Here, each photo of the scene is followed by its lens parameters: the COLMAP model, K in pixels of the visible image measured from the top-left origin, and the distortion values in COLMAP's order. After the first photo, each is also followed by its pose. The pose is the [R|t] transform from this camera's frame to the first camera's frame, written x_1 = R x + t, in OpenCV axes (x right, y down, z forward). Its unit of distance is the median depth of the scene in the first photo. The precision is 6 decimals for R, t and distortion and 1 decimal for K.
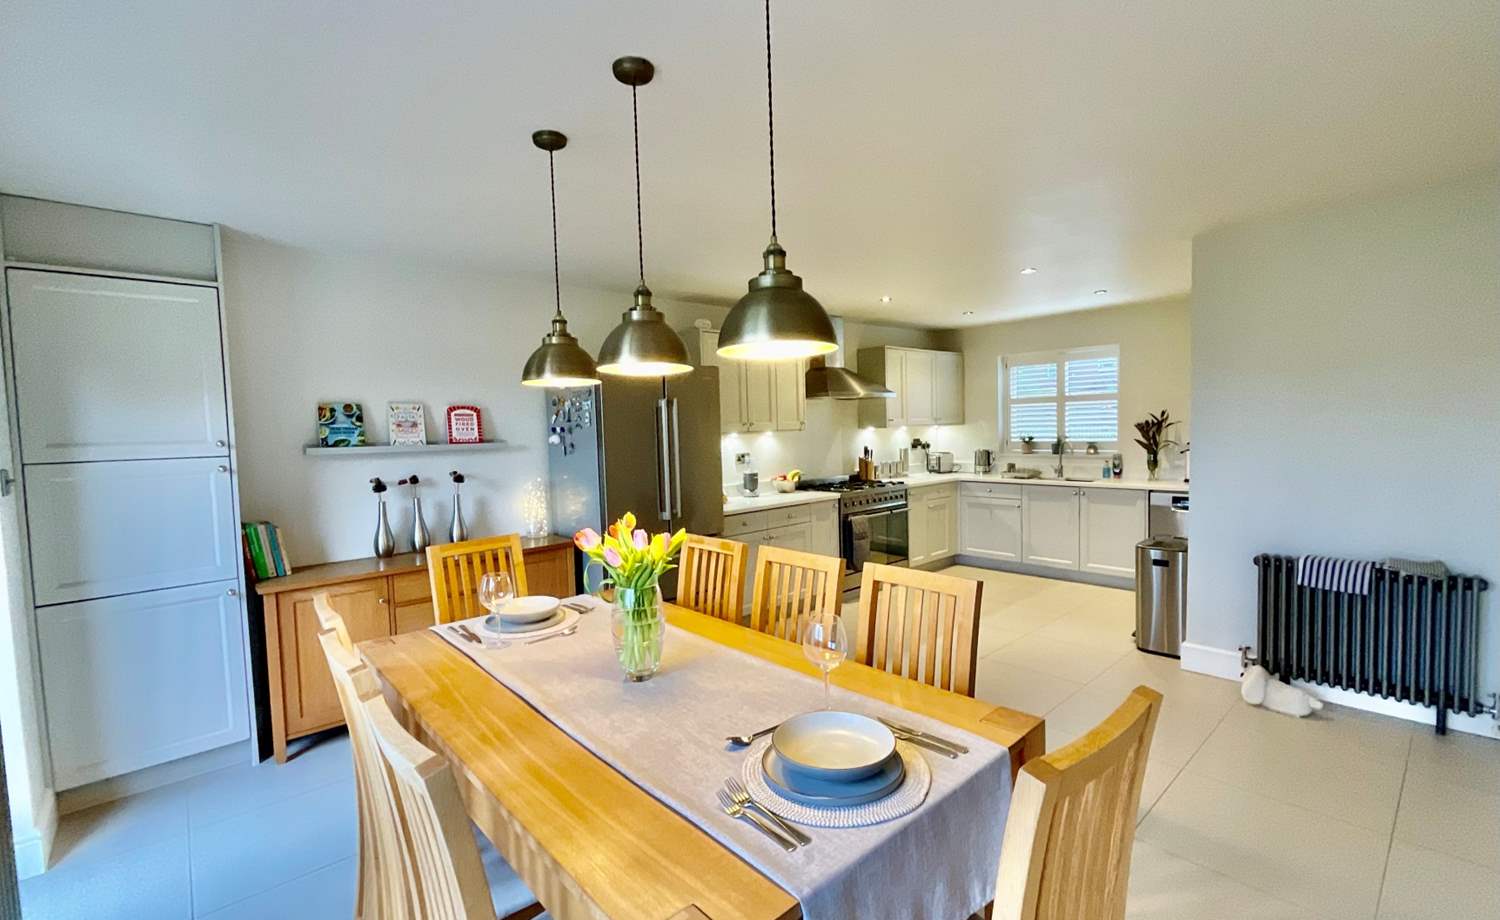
lens RADIAL K [[639.4, 0, 750.0], [0, 639.4, 460.0], [0, 0, 1]] dist [-0.001524, -0.000096]
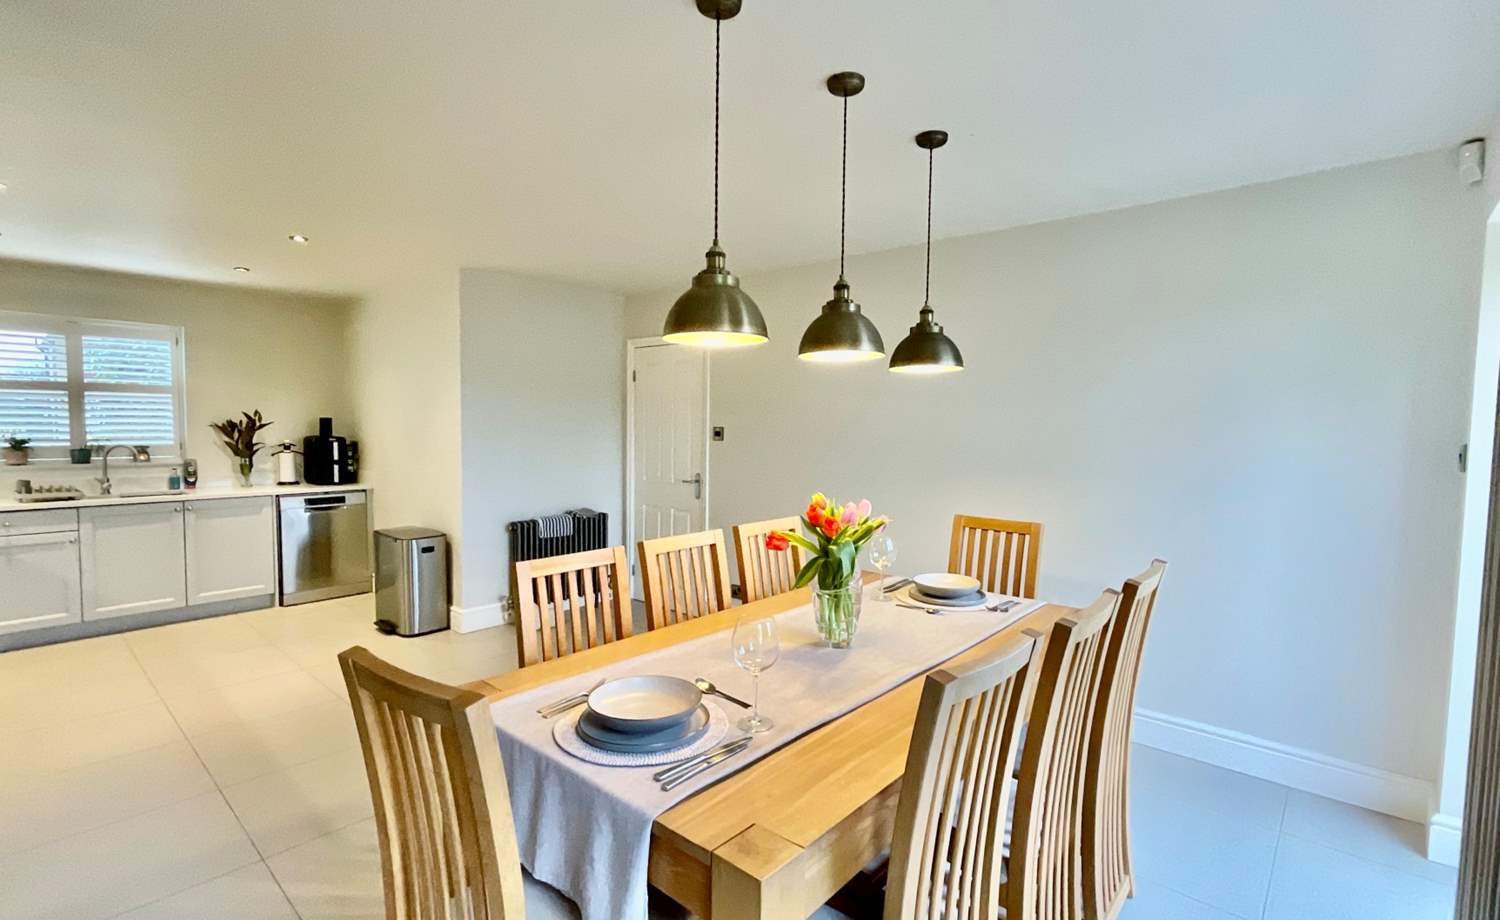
lens RADIAL K [[660.8, 0, 750.0], [0, 660.8, 460.0], [0, 0, 1]] dist [0.003093, 0.000408]
pose [[-0.092556, -0.024349, 0.995410, -0.365271], [0.046192, 0.998520, 0.028720, 0.000104], [-0.994635, 0.048639, -0.091294, 0.364374]]
